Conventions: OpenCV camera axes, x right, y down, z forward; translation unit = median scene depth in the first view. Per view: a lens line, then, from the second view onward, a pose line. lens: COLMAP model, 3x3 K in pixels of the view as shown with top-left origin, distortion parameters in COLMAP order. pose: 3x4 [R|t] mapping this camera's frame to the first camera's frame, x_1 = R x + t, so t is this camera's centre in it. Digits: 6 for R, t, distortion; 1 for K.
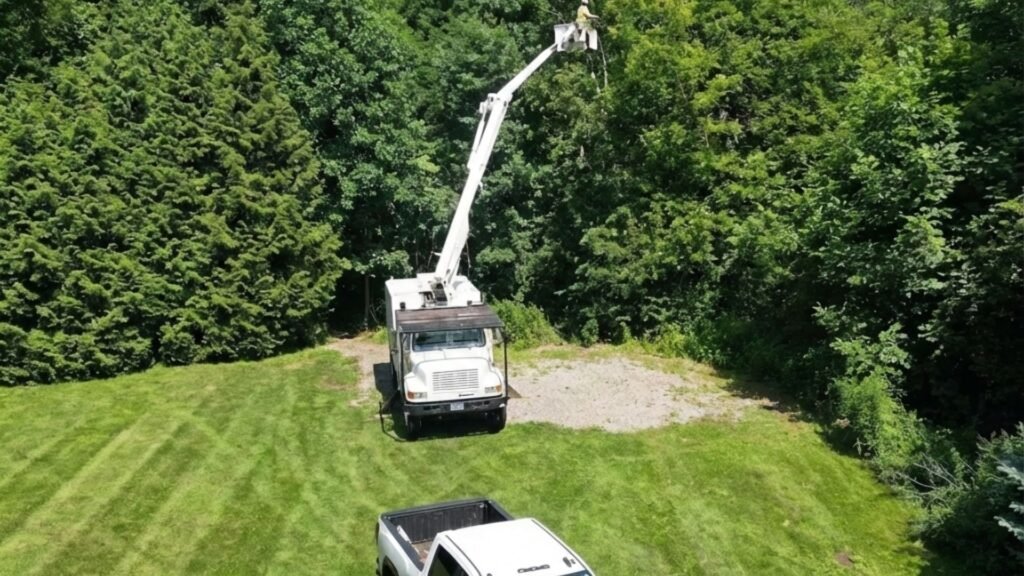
lens RADIAL K [[826.6, 0, 510.1], [0, 826.6, 276.8], [0, 0, 1]] dist [-0.051393, 0.013195]
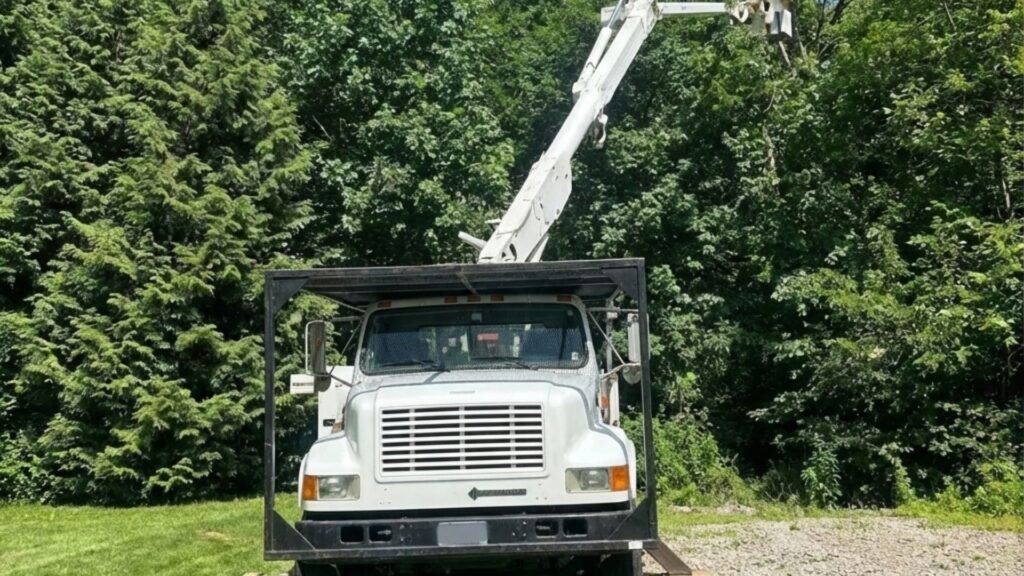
lens RADIAL K [[826.6, 0, 469.8], [0, 826.6, 349.7], [0, 0, 1]] dist [-0.051393, 0.013195]
pose [[0.976837, -0.000158, -0.213983, -0.000319], [-0.047172, 0.975239, -0.216063, 0.116501], [0.208719, 0.221152, 0.952643, 0.530090]]
